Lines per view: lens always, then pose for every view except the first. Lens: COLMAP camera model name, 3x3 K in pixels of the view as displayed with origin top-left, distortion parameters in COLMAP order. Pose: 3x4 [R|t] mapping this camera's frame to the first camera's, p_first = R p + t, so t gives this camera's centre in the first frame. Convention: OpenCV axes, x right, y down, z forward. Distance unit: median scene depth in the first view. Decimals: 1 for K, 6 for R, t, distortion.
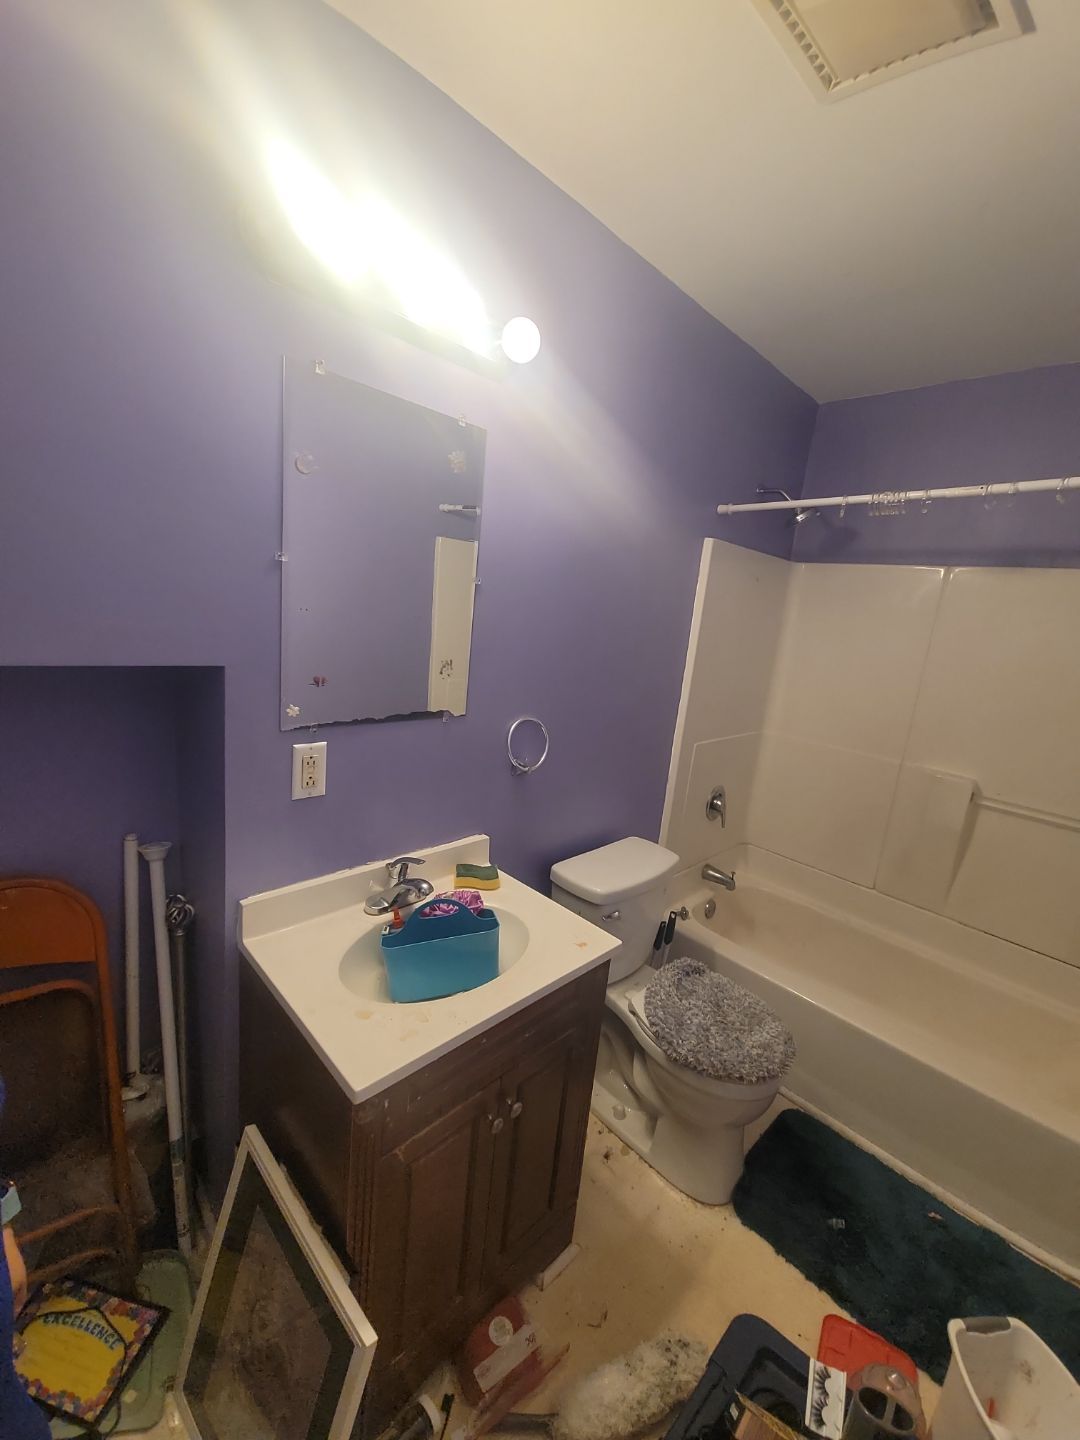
lens RADIAL K [[574.2, 0, 536.2], [0, 574.2, 722.4], [0, 0, 1]] dist [0.024993, -0.017690]
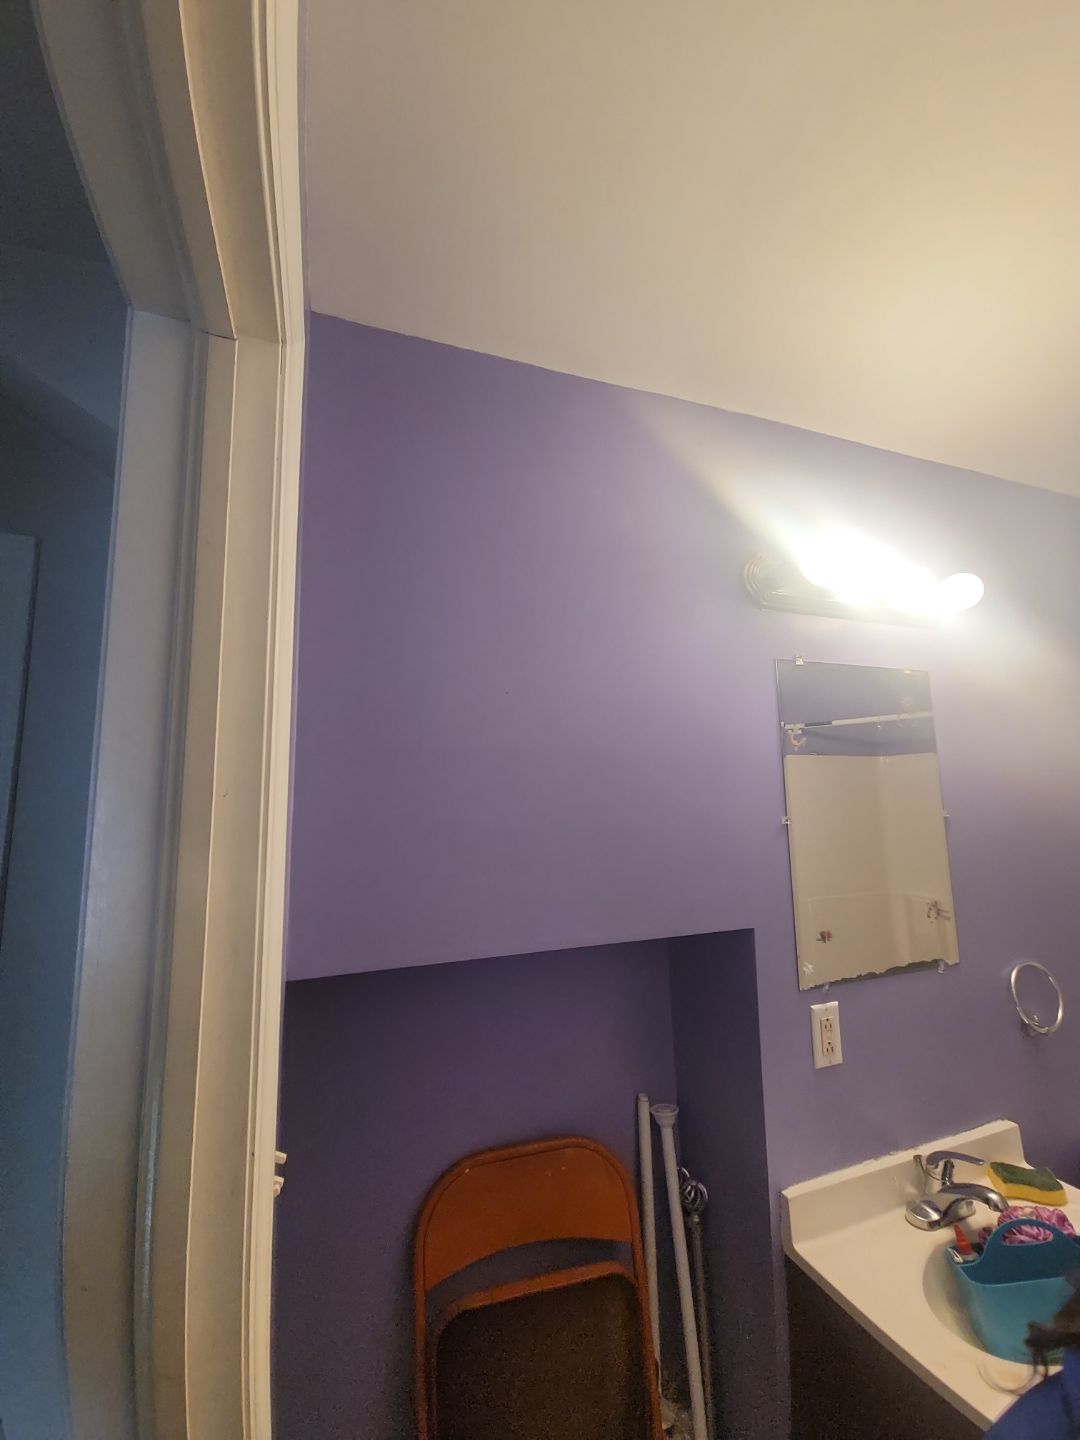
lens RADIAL K [[574.2, 0, 536.2], [0, 574.2, 722.4], [0, 0, 1]] dist [0.024993, -0.017690]
pose [[0.903285, -0.166641, -0.395358, -0.217591], [0.020906, 0.937491, -0.347382, -0.047061], [0.428532, 0.305520, 0.850305, -0.107420]]
